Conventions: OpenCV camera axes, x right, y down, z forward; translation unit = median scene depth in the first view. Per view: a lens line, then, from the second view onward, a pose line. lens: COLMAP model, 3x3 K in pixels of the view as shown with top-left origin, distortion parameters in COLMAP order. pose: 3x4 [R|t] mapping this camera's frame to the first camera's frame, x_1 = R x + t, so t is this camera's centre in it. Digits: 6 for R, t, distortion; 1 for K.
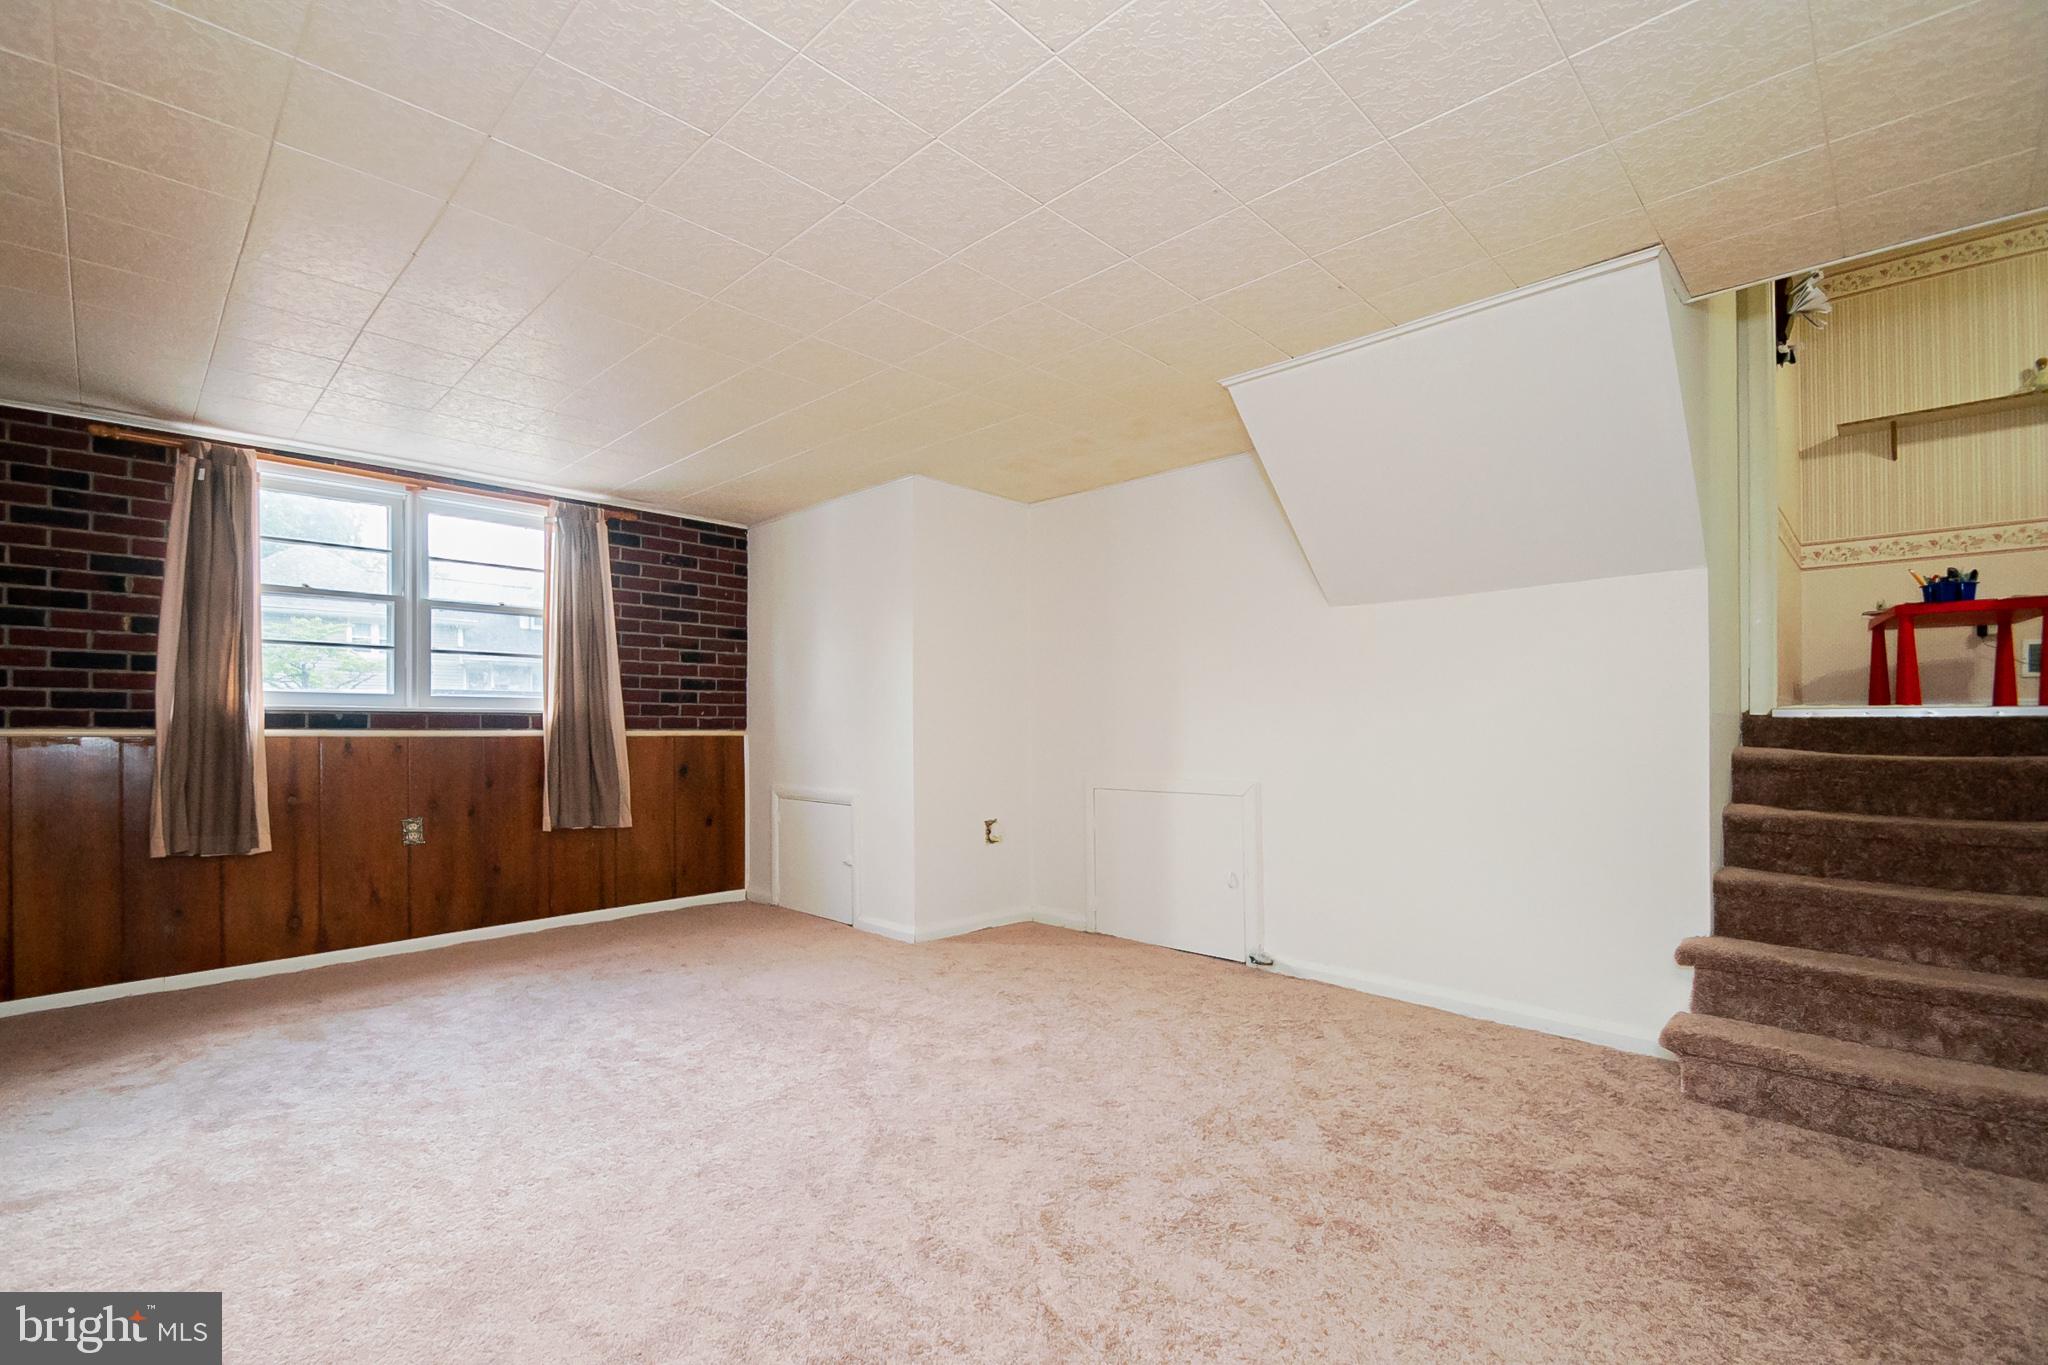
lens RADIAL K [[897.9, 0, 988.8], [0, 897.9, 725.0], [0, 0, 1]] dist [0.008490, -0.011321]
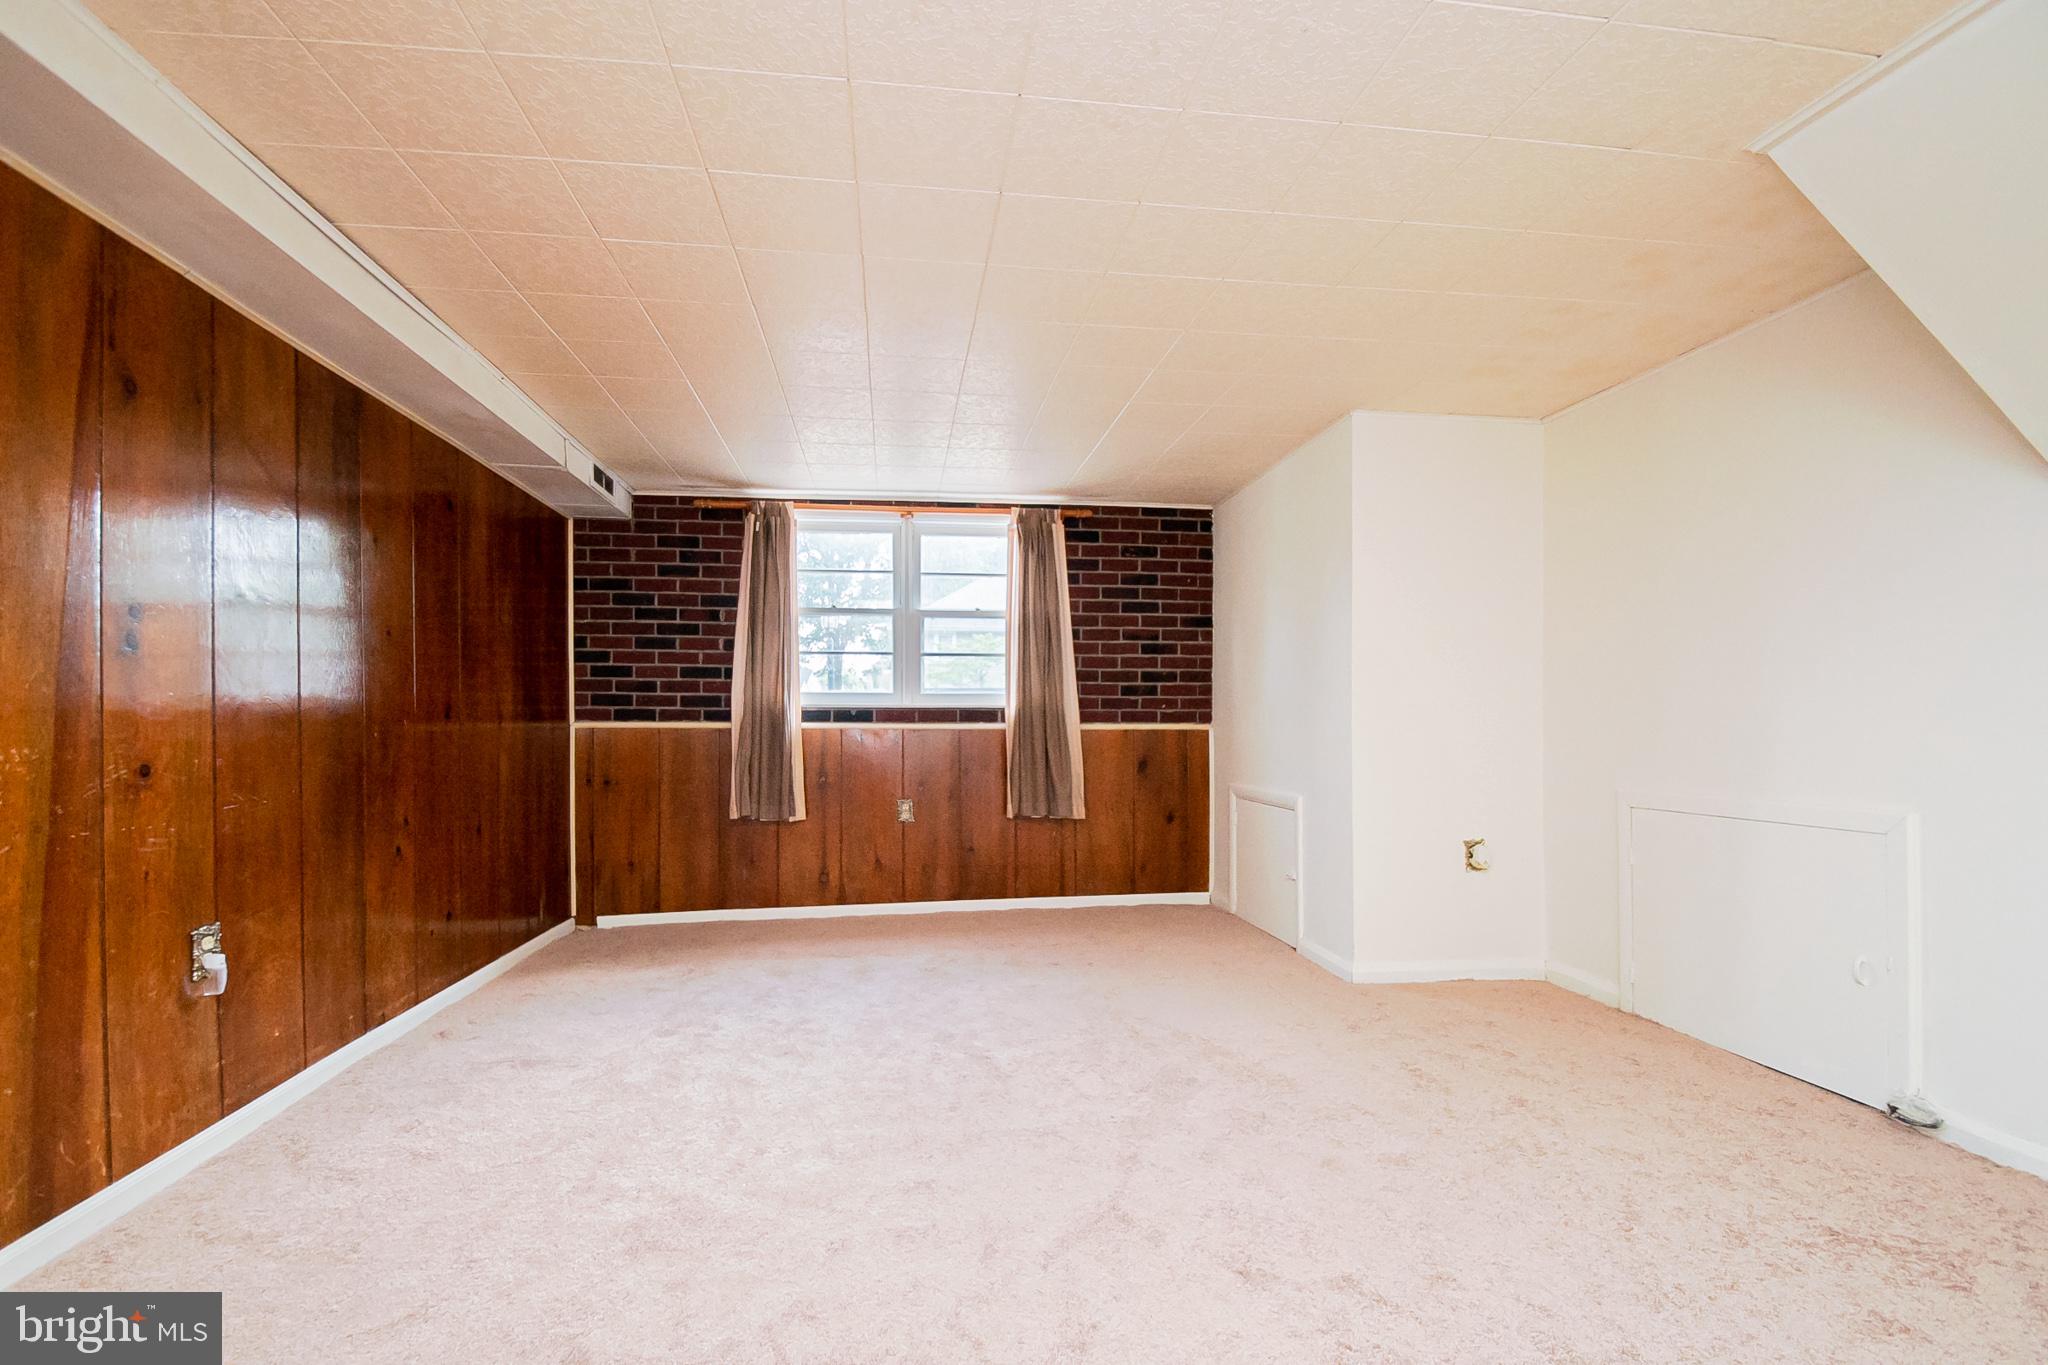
lens RADIAL K [[897.9, 0, 996.5], [0, 897.9, 722.6], [0, 0, 1]] dist [0.008490, -0.011321]
pose [[0.790544, -0.000446, -0.612406, 0.165578], [0.002869, 0.999991, 0.002975, 0.001657], [0.612399, -0.004109, 0.790538, 0.155555]]
